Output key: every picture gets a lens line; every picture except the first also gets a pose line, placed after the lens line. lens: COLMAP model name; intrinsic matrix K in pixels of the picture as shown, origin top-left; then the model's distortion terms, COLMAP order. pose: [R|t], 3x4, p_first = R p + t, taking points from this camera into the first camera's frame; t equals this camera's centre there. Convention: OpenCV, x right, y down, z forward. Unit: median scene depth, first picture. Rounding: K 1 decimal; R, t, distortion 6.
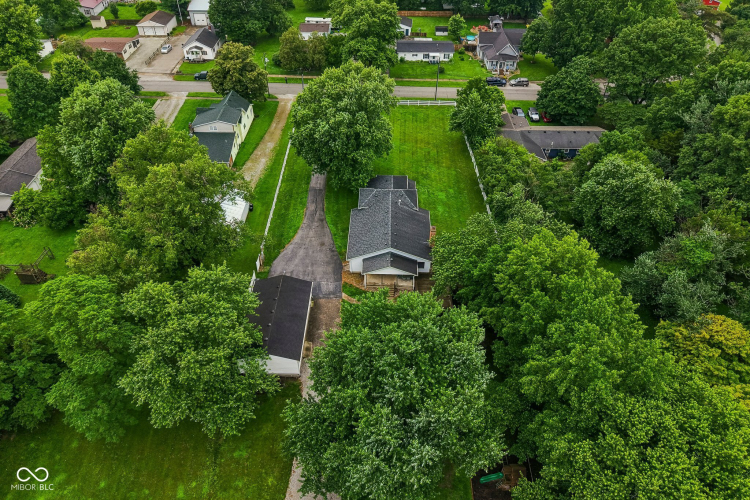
lens RADIAL K [[518.9, 0, 377.7], [0, 518.9, 253.3], [0, 0, 1]] dist [0.002126, -0.014766]
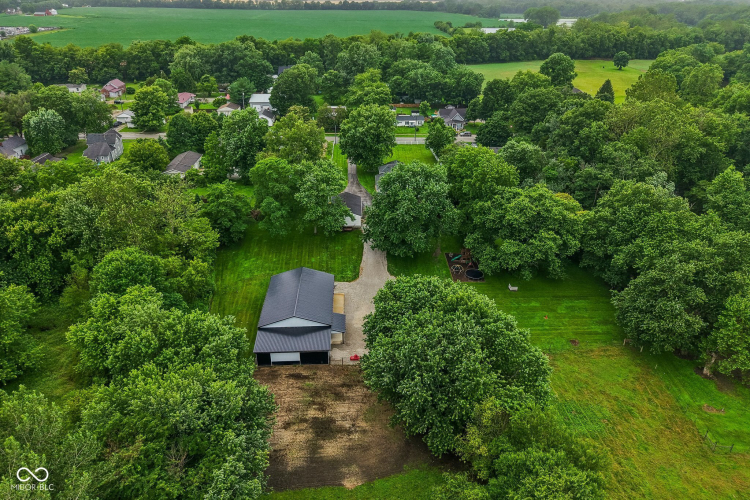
lens RADIAL K [[518.9, 0, 372.9], [0, 518.9, 247.8], [0, 0, 1]] dist [0.002126, -0.014766]
pose [[0.998655, -0.019028, 0.048228, -0.133510], [0.030573, 0.967406, -0.251378, 0.540866], [-0.041872, 0.252515, 0.966687, -0.611669]]
